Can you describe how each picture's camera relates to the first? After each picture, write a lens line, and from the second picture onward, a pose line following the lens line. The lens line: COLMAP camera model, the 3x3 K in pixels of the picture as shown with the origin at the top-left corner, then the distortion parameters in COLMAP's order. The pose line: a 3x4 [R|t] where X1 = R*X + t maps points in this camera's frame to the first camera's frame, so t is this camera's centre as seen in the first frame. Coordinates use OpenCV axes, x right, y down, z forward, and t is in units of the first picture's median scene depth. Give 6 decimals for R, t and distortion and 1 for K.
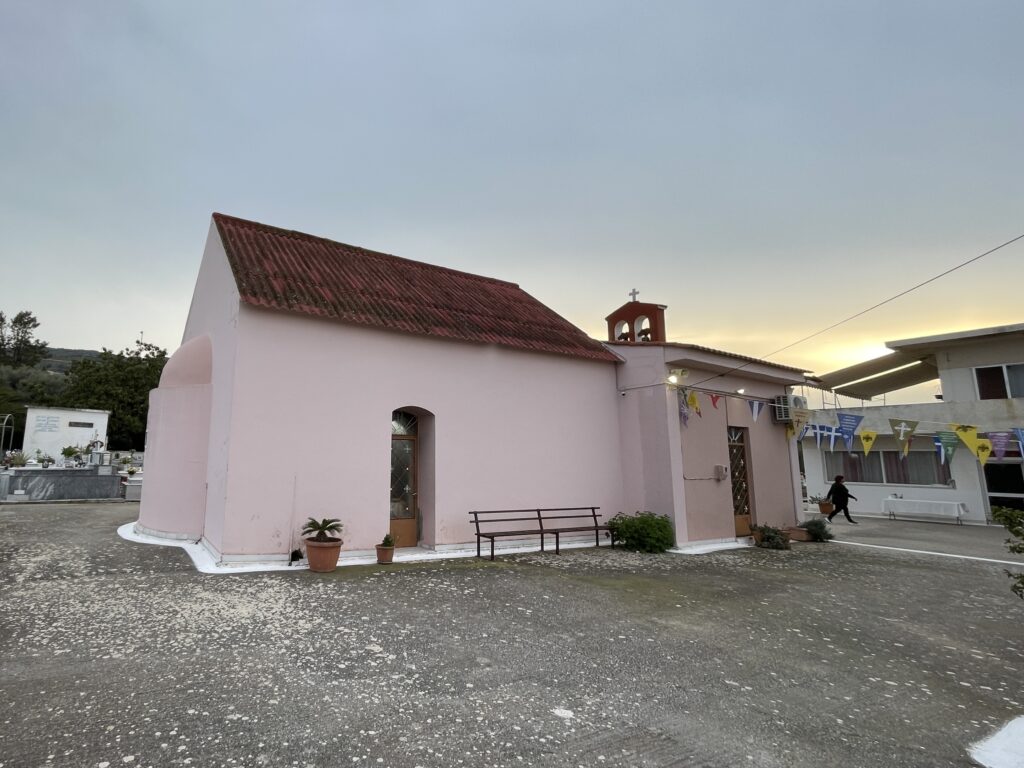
lens RADIAL K [[345.7, 0, 510.4], [0, 345.7, 415.6], [0, 0, 1]] dist [-0.006845, 0.000266]
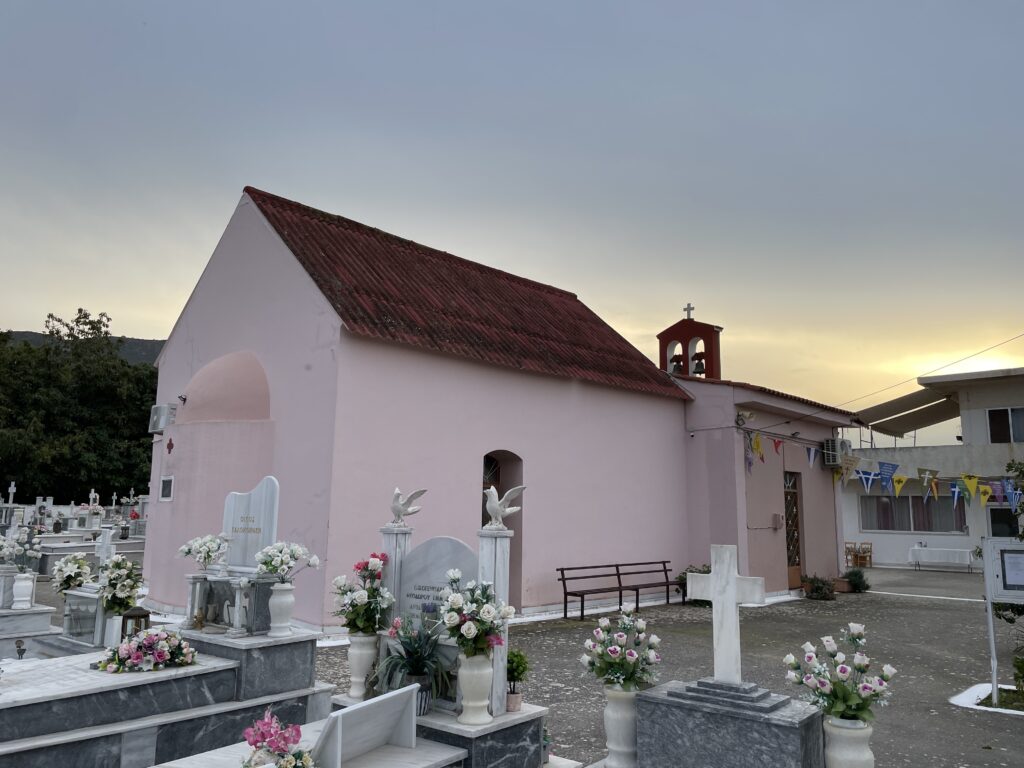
lens RADIAL K [[807.2, 0, 512.0], [0, 807.2, 384.0], [0, 0, 1]] dist [0.084181, -0.122901]
pose [[0.931328, 0.044245, 0.361483, -0.875611], [-0.040286, 0.999017, -0.018486, -0.136737], [-0.361946, 0.002654, 0.932195, -0.801961]]
